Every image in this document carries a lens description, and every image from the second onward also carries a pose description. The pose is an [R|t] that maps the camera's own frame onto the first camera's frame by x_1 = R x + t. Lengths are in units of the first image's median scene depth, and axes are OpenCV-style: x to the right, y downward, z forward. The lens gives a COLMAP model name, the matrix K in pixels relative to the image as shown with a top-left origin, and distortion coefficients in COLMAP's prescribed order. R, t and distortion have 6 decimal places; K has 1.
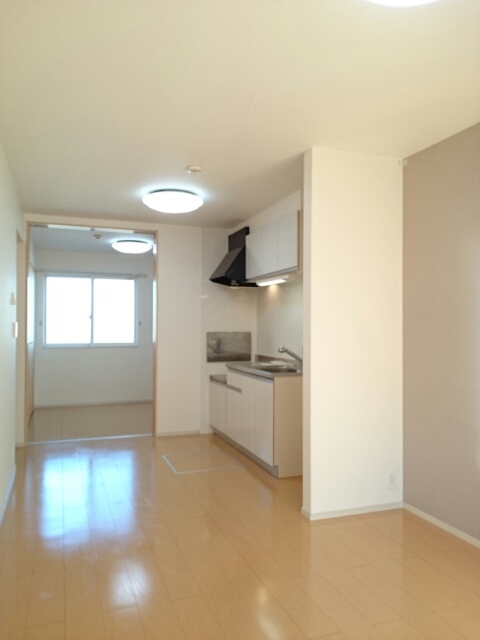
lens RADIAL K [[510.0, 0, 241.1], [0, 510.0, 319.2], [0, 0, 1]] dist [0.012080, 0.003220]
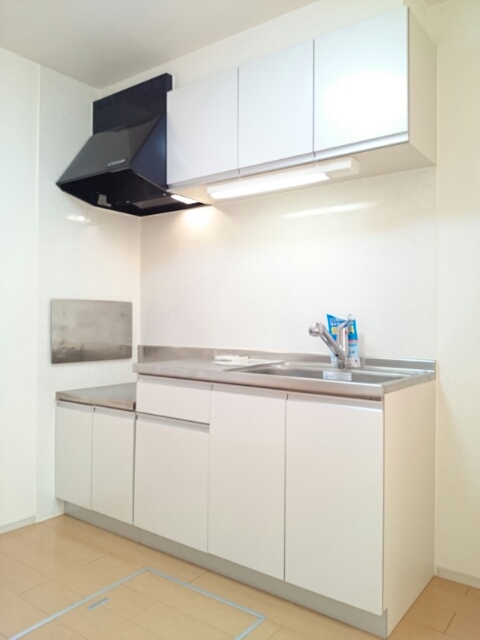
lens RADIAL K [[510.0, 0, 239.4], [0, 510.0, 326.0], [0, 0, 1]] dist [0.012080, 0.003220]
pose [[0.833133, 0.000656, 0.553073, -0.181043], [-0.012534, 0.999765, 0.017695, 0.039949], [-0.552931, -0.021674, 0.832945, 0.525422]]
